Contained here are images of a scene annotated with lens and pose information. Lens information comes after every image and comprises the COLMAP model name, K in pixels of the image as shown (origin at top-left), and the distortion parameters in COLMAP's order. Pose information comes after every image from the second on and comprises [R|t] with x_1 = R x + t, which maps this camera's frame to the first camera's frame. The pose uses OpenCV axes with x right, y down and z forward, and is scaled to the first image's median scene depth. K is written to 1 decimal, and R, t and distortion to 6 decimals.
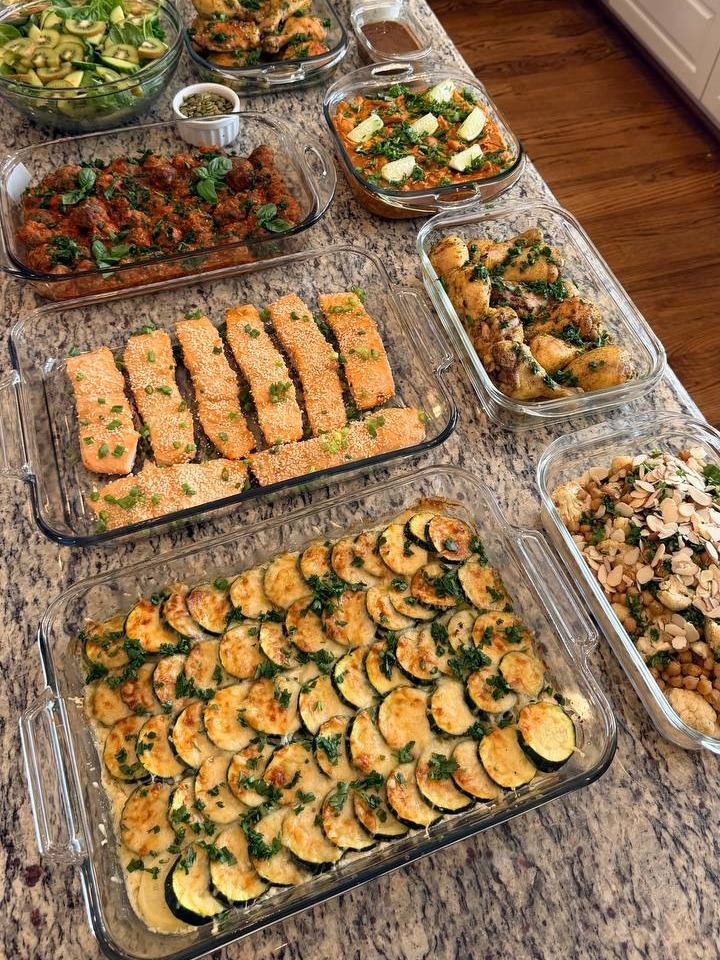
lens RADIAL K [[889.1, 0, 356.7], [0, 889.1, 356.8], [0, 0, 1]] dist [0.130731, -0.267769]
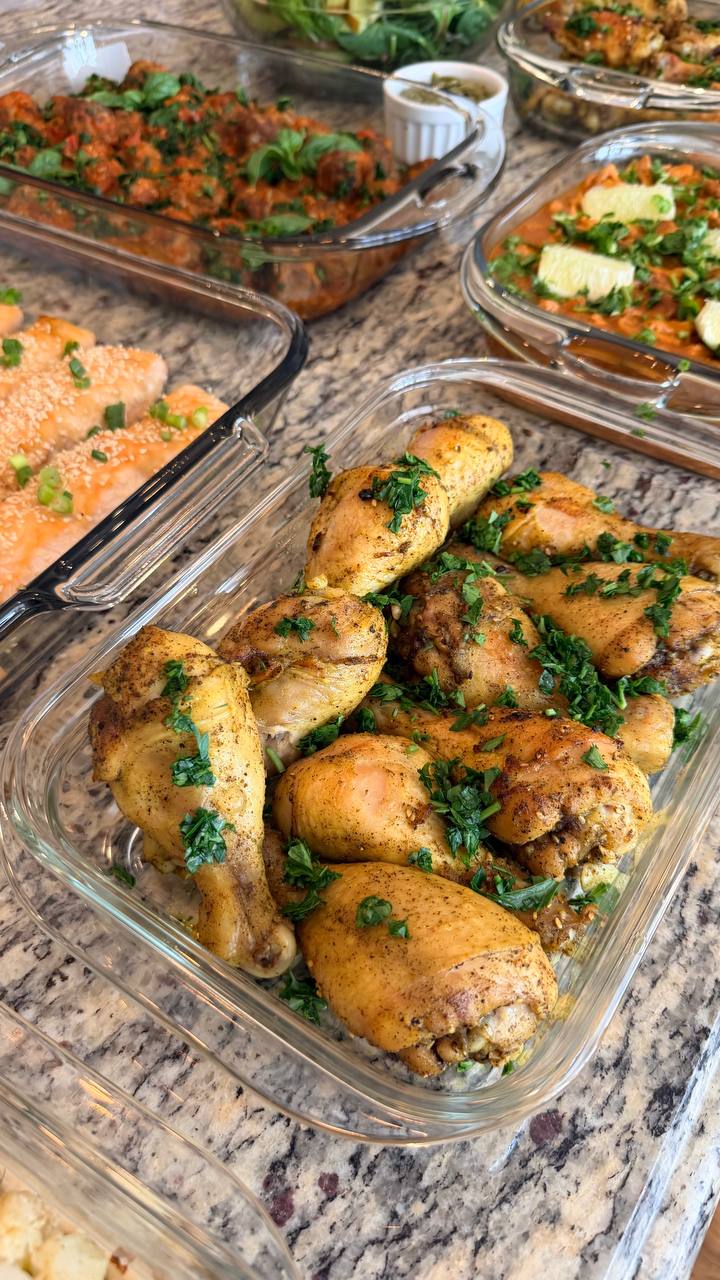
lens RADIAL K [[892.7, 0, 360.3], [0, 892.7, 677.0], [0, 0, 1]] dist [0.050339, -0.123408]
pose [[0.629120, 0.595962, -0.499037, 0.324833], [-0.580926, 0.787048, 0.207558, -0.095632], [0.516462, 0.159325, 0.841357, 0.673728]]
